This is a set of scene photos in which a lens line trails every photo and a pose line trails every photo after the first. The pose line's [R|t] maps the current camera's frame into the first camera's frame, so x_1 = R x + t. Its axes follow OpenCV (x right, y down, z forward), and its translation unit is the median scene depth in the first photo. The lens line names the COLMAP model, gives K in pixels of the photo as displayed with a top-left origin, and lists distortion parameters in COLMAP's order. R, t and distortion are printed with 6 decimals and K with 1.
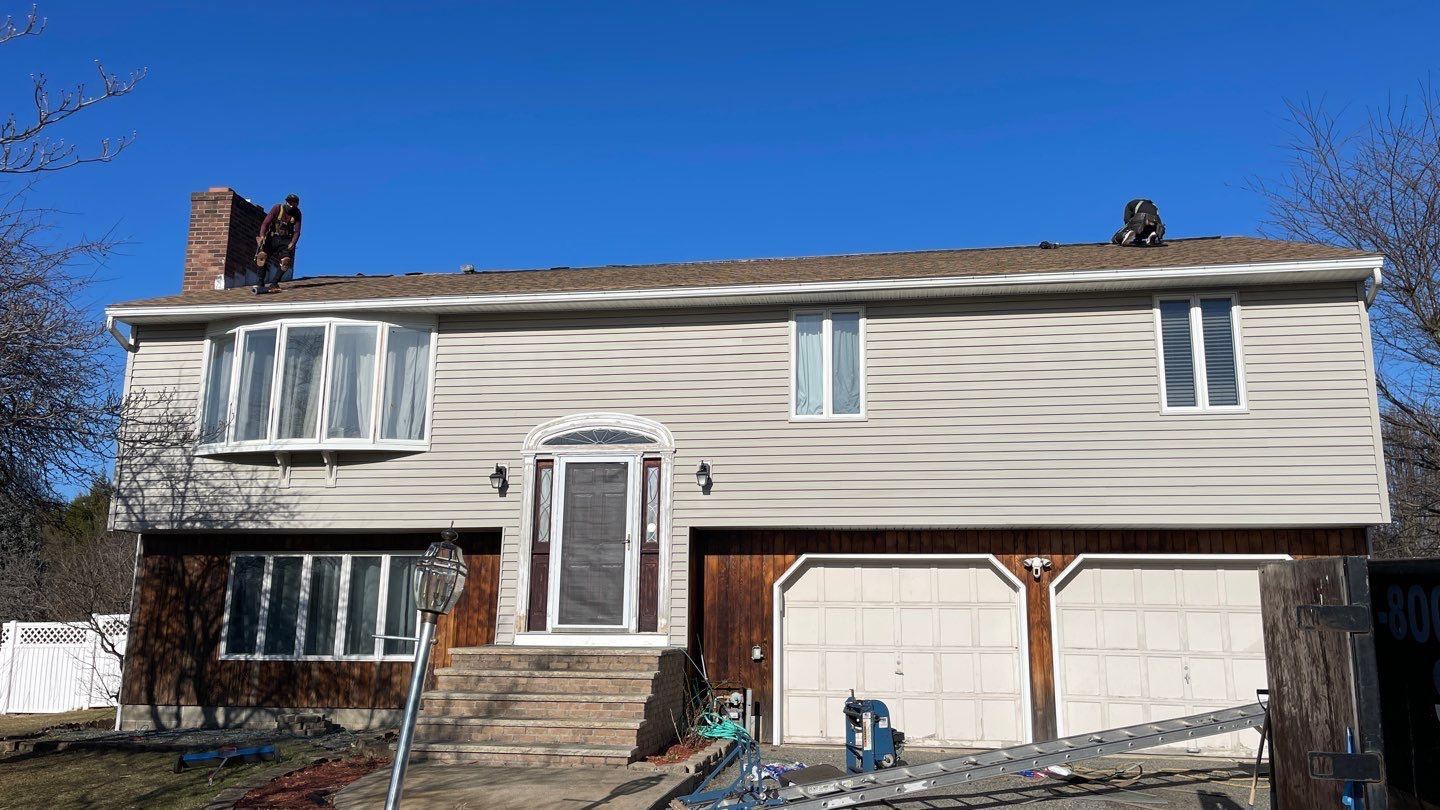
lens RADIAL K [[1139.1, 0, 725.4], [0, 1139.1, 410.5], [0, 0, 1]] dist [0.050141, 0.001324]
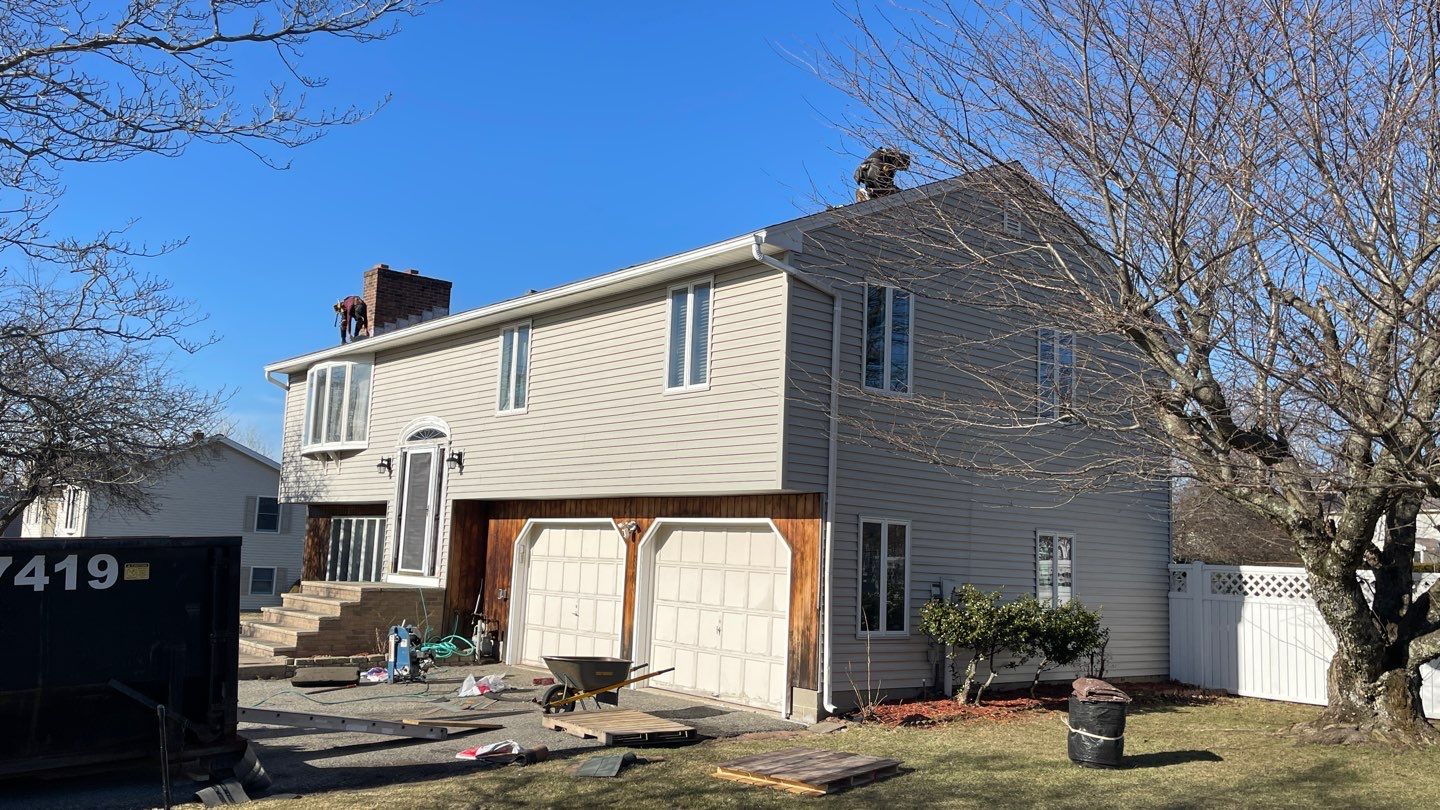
lens RADIAL K [[1139.1, 0, 725.4], [0, 1139.1, 410.5], [0, 0, 1]] dist [0.050141, 0.001324]
pose [[0.771786, -0.060208, -0.633026, 1.073167], [0.095186, 0.995230, 0.021394, 0.000229], [0.628718, -0.076767, 0.773835, 0.168650]]
